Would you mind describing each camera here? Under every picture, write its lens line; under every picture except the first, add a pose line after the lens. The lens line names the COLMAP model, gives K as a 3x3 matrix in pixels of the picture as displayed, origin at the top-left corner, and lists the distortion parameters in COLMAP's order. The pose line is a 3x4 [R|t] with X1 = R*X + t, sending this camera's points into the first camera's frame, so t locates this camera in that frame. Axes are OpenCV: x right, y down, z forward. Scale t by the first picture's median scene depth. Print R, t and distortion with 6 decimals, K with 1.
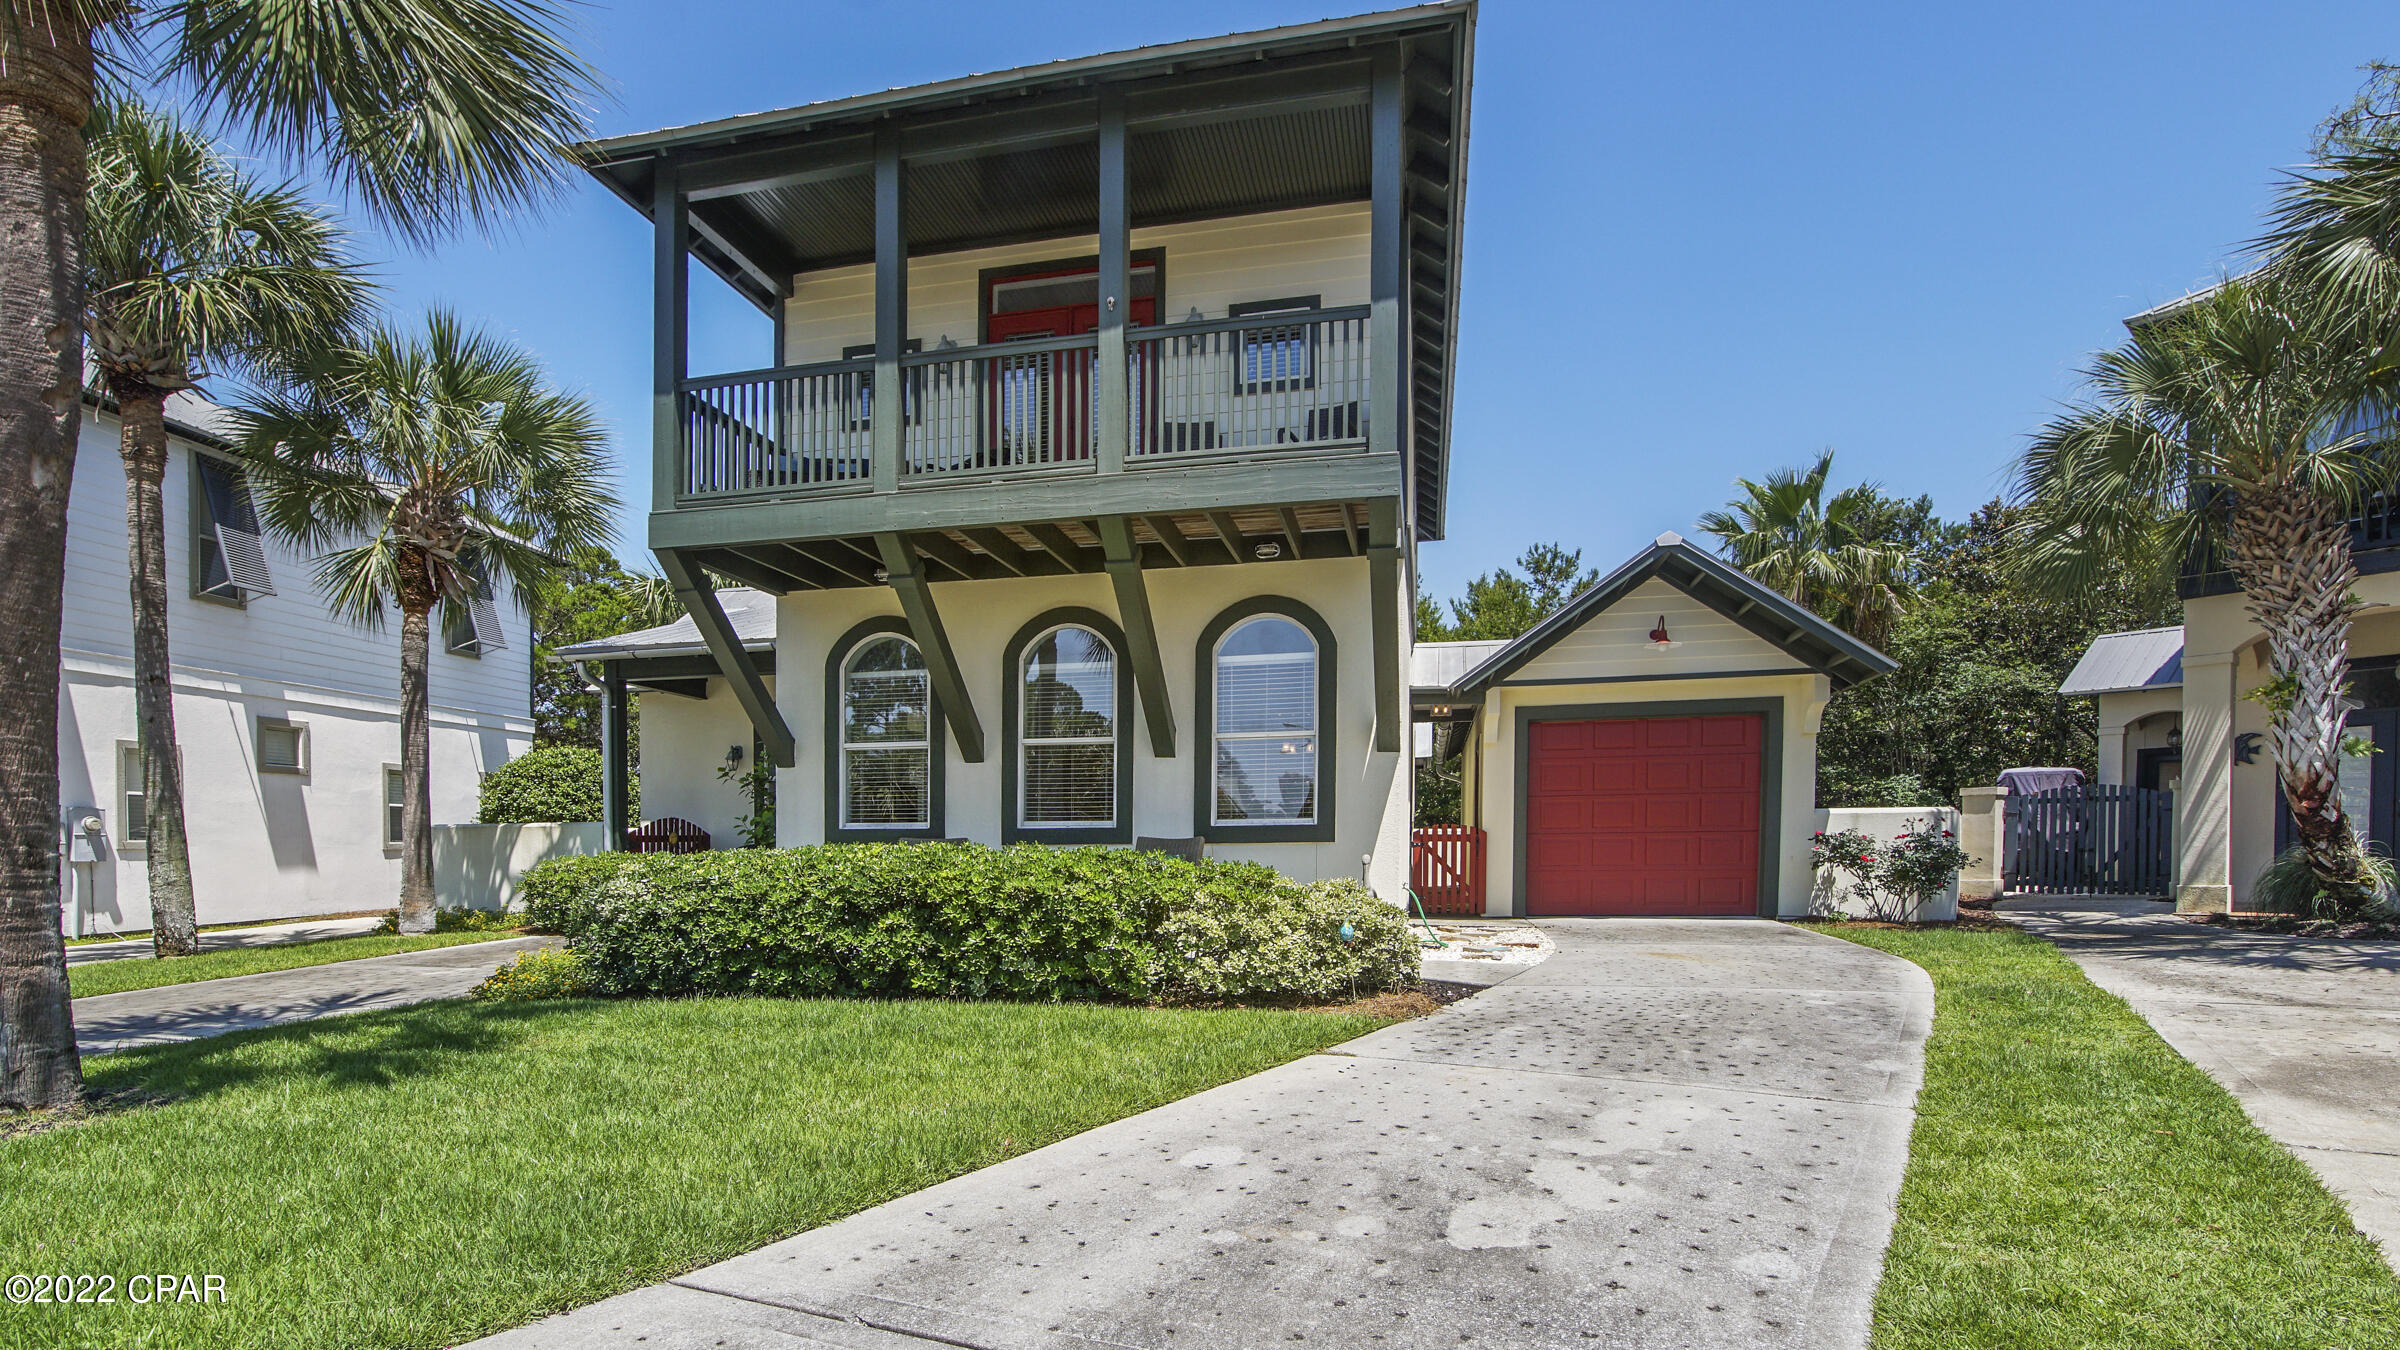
lens RADIAL K [[1159.2, 0, 1179.2], [0, 1159.2, 781.0], [0, 0, 1]] dist [-0.005328, 0.000324]
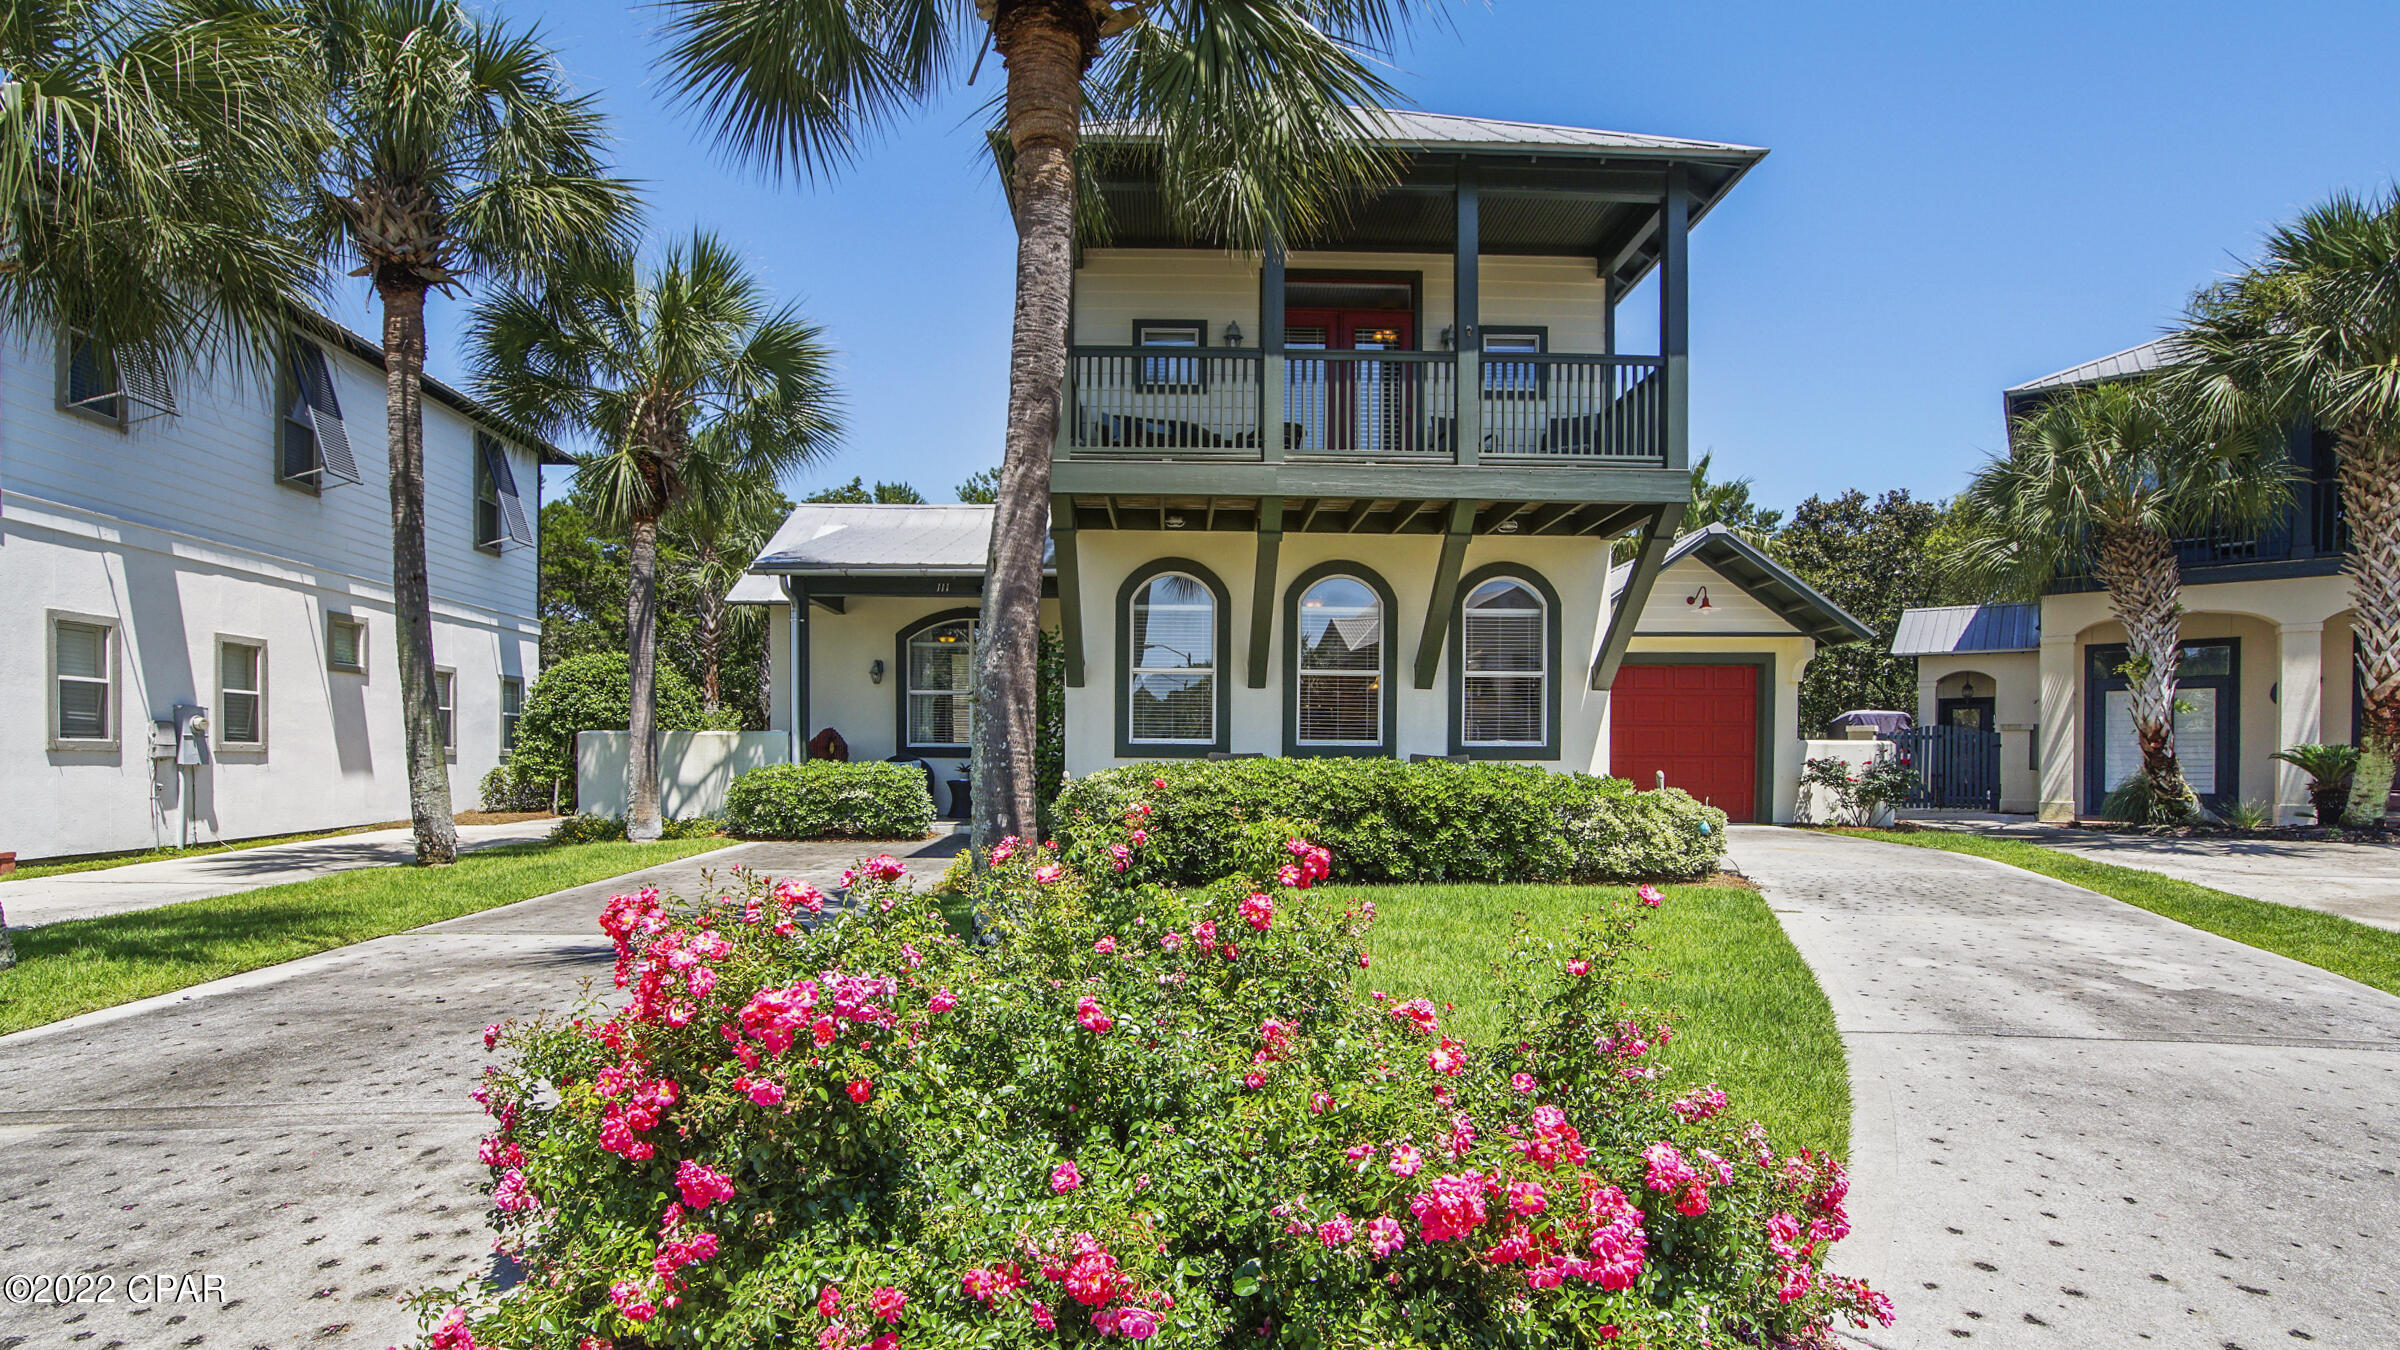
lens RADIAL K [[1157.8, 0, 1200.0], [0, 1157.8, 675.0], [0, 0, 1]] dist [-0.000266, 0.000152]
pose [[0.968971, 0.032211, 0.245067, -0.536478], [-0.027119, 0.999341, -0.024122, -0.000571], [-0.245682, 0.016728, 0.969206, -0.120674]]
